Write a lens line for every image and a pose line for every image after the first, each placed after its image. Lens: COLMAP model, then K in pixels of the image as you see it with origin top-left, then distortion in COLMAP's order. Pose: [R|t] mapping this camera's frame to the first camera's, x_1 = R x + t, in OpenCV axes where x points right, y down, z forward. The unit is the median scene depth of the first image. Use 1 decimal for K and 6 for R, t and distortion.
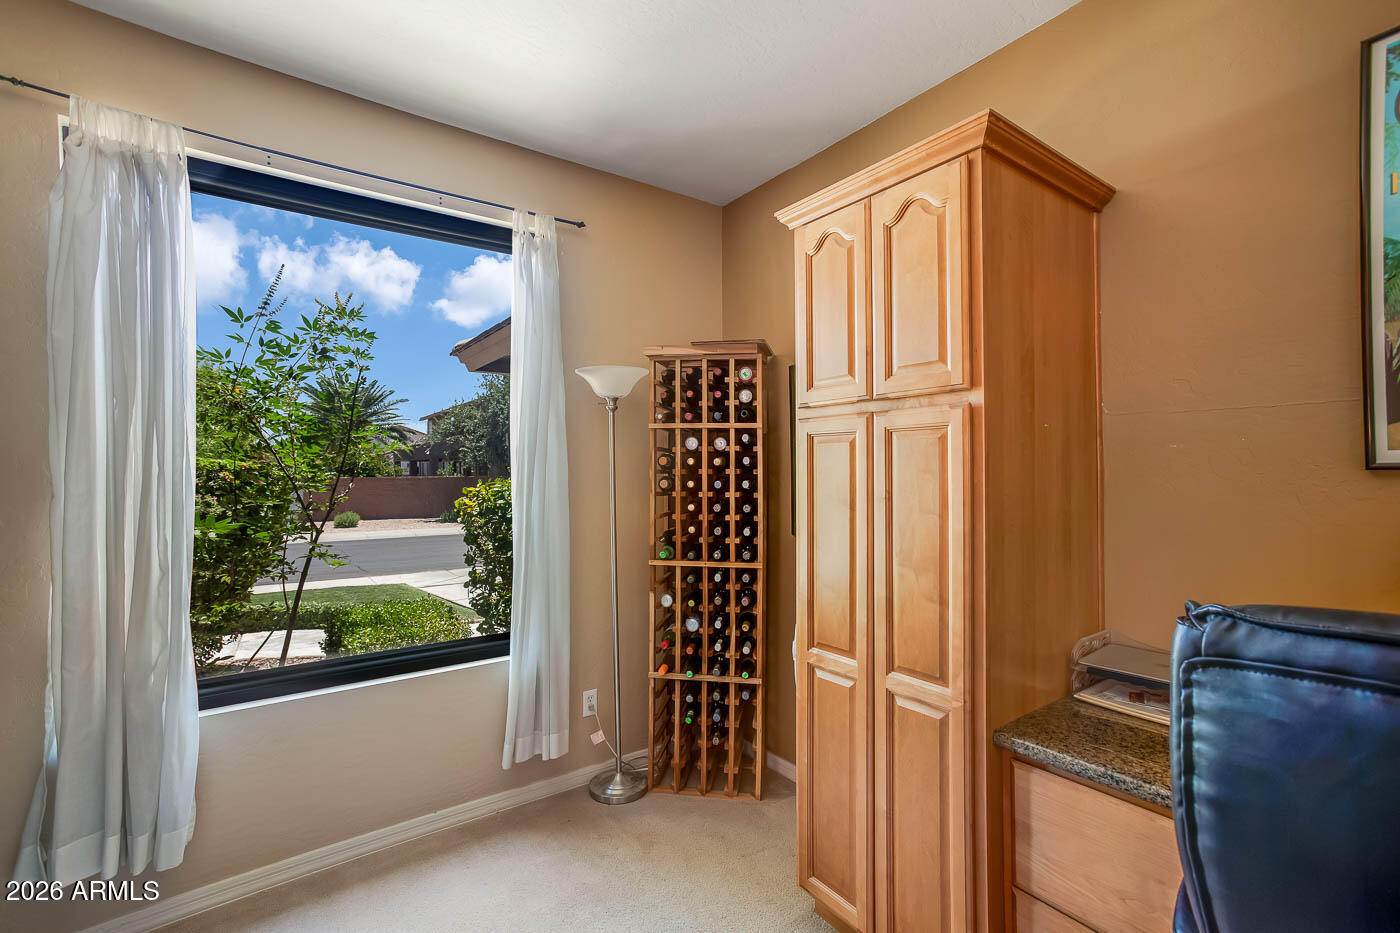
lens RADIAL K [[607.9, 0, 723.0], [0, 607.9, 465.1], [0, 0, 1]] dist [0.000126, 0.000625]
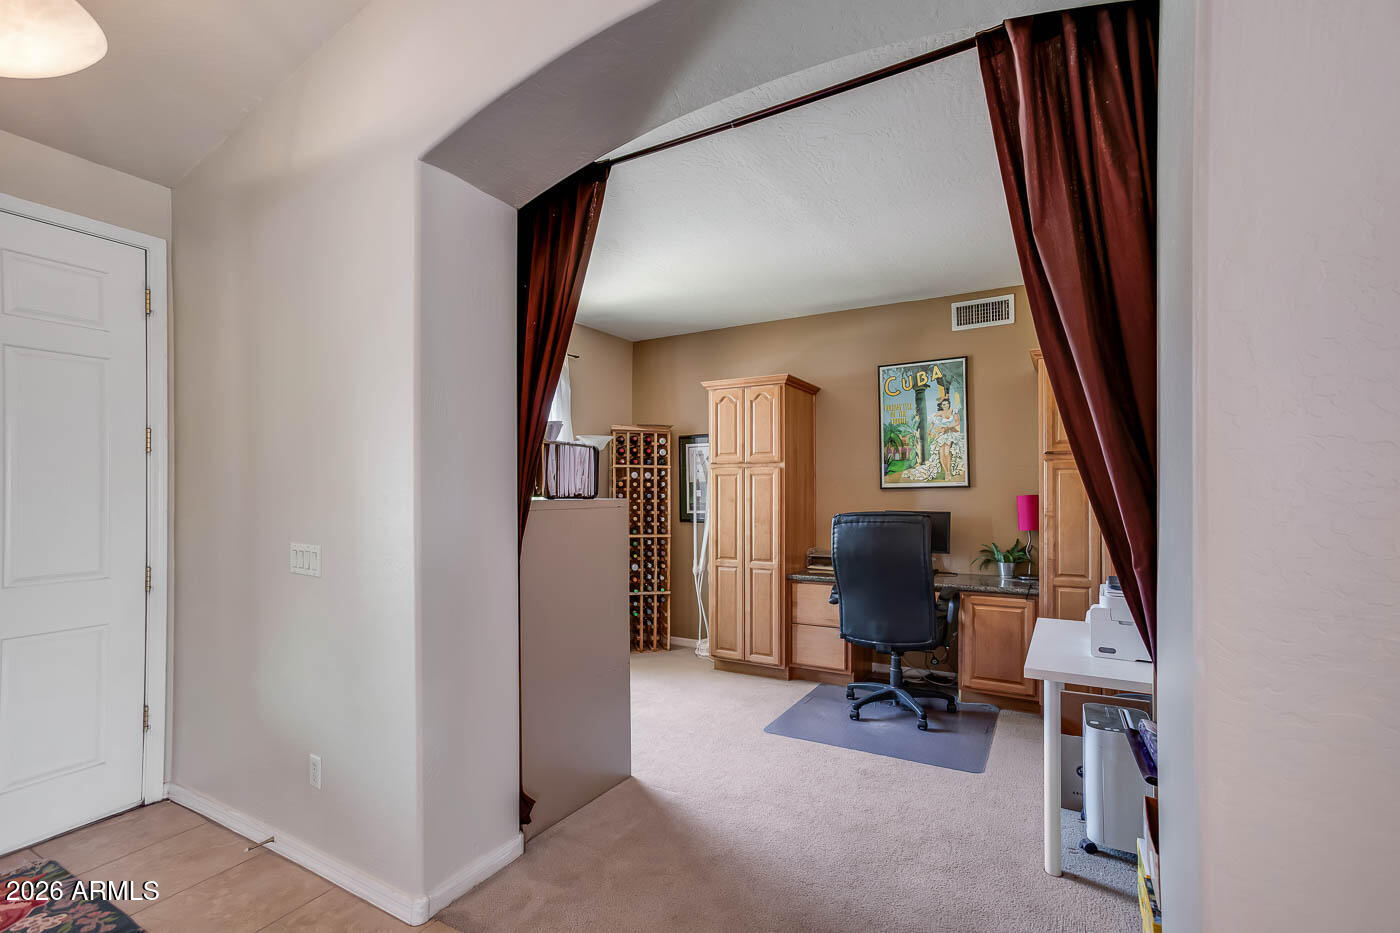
lens RADIAL K [[633.2, 0, 685.4], [0, 633.2, 487.3], [0, 0, 1]] dist [-0.002452, 0.000120]
pose [[0.930541, 0.002995, 0.366175, -0.660607], [-0.005023, 0.999977, 0.004584, -0.006789], [-0.366153, -0.006105, 0.930535, -0.980986]]
